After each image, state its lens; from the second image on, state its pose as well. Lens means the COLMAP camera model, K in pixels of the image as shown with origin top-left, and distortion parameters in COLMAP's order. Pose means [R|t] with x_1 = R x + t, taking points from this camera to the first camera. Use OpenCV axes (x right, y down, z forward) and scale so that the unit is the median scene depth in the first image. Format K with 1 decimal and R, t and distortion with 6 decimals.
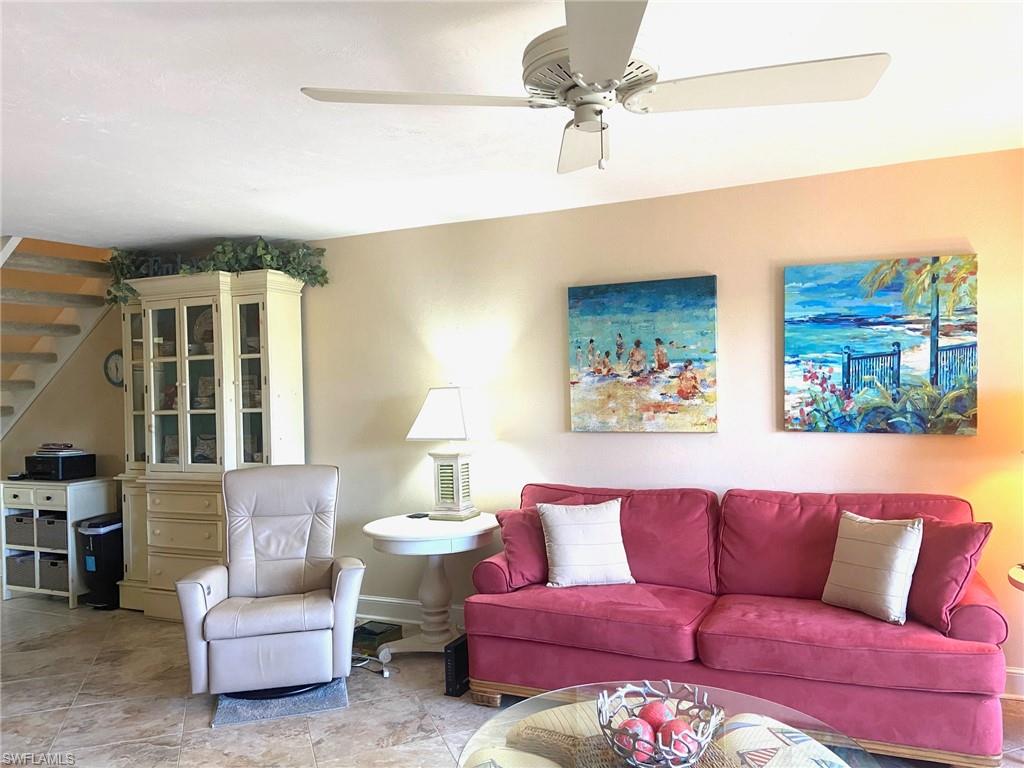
lens RADIAL K [[763.8, 0, 528.4], [0, 763.8, 385.8], [0, 0, 1]] dist [0.132997, -0.170091]
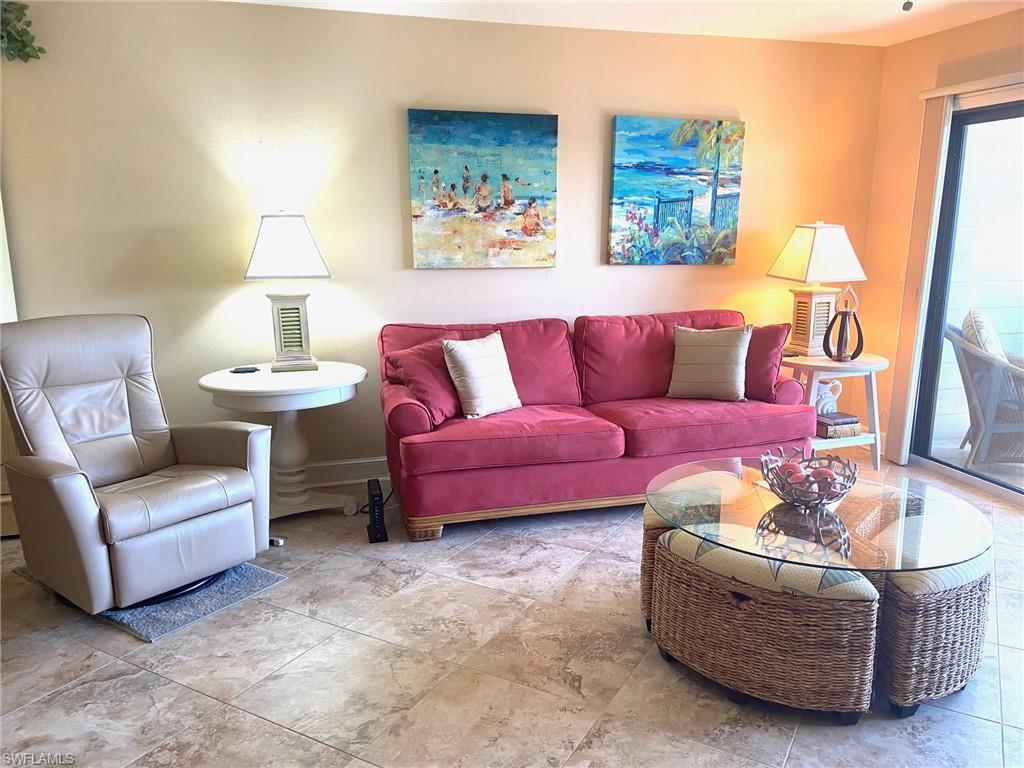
lens RADIAL K [[770.4, 0, 517.4], [0, 770.4, 386.0], [0, 0, 1]] dist [0.128075, -0.170319]
pose [[0.765105, -0.102483, 0.635698, -0.546177], [-0.015970, 0.983929, 0.177845, 0.033962], [-0.643708, -0.146222, 0.751172, 0.189813]]
